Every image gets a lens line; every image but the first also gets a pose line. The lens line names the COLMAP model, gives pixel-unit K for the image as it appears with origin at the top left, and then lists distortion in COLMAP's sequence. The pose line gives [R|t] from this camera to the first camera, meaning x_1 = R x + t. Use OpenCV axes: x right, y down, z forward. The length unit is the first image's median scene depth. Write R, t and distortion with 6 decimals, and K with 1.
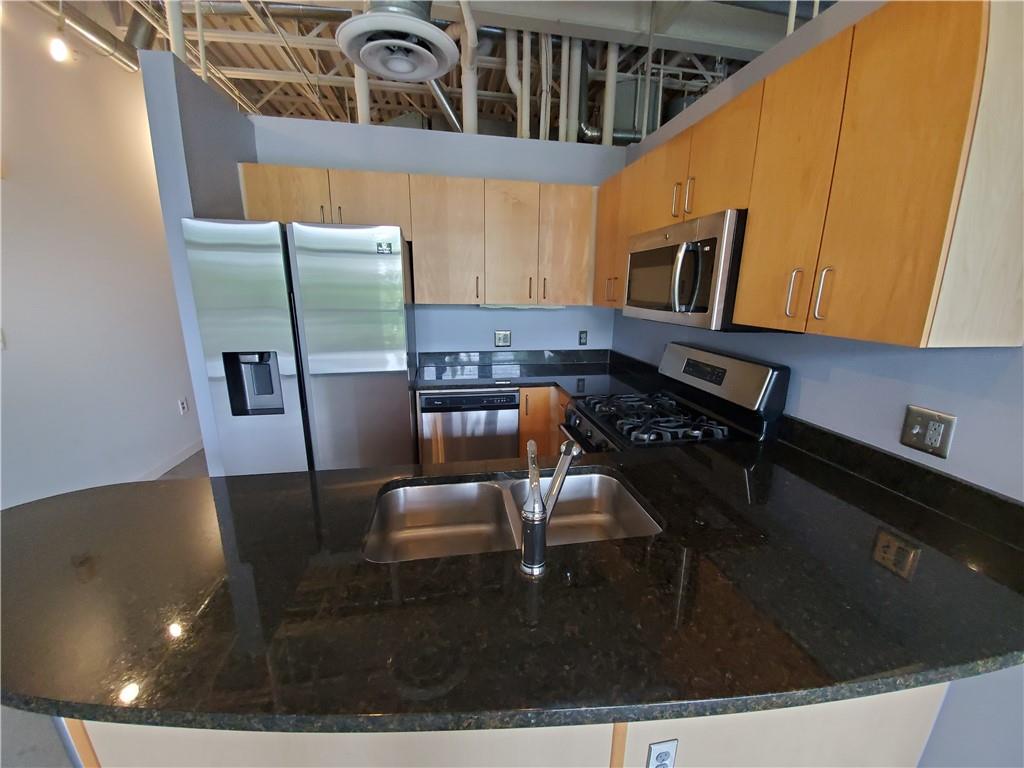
lens RADIAL K [[410.2, 0, 509.9], [0, 410.2, 383.3], [0, 0, 1]] dist [-0.001202, -0.002528]
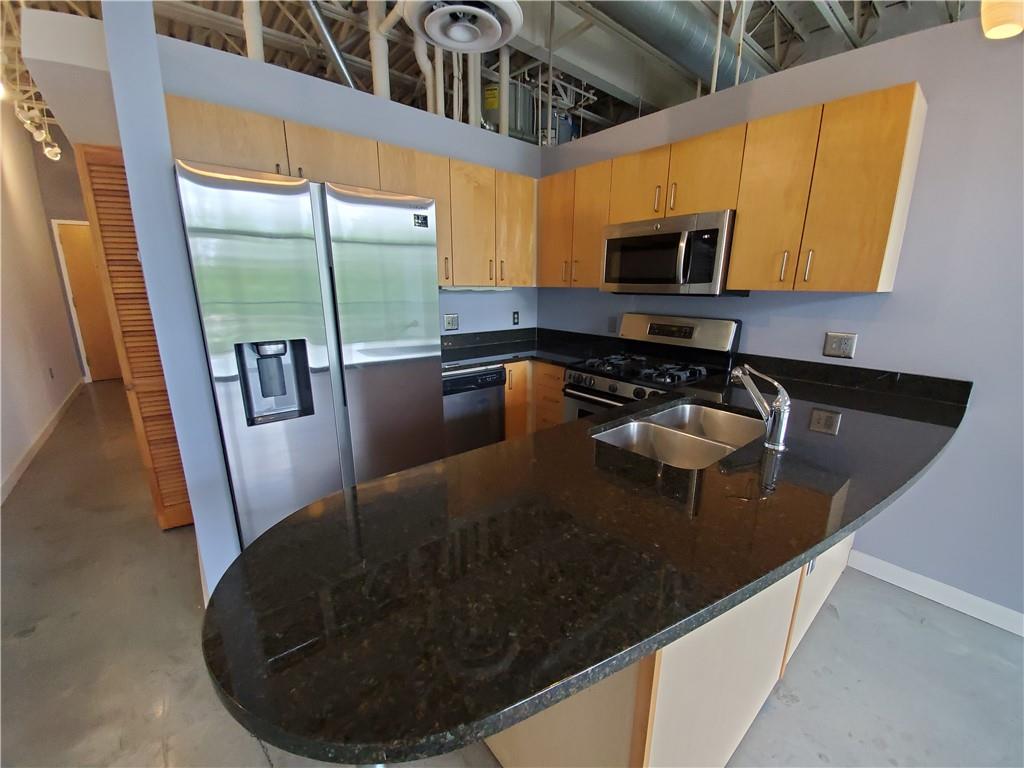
lens RADIAL K [[410.2, 0, 512.1], [0, 410.2, 386.5], [0, 0, 1]] dist [-0.001202, -0.002528]
pose [[0.865482, -0.124494, 0.485224, -0.525065], [0.114630, 0.992145, 0.050092, 0.019798], [-0.487648, 0.012268, 0.872954, 0.072452]]
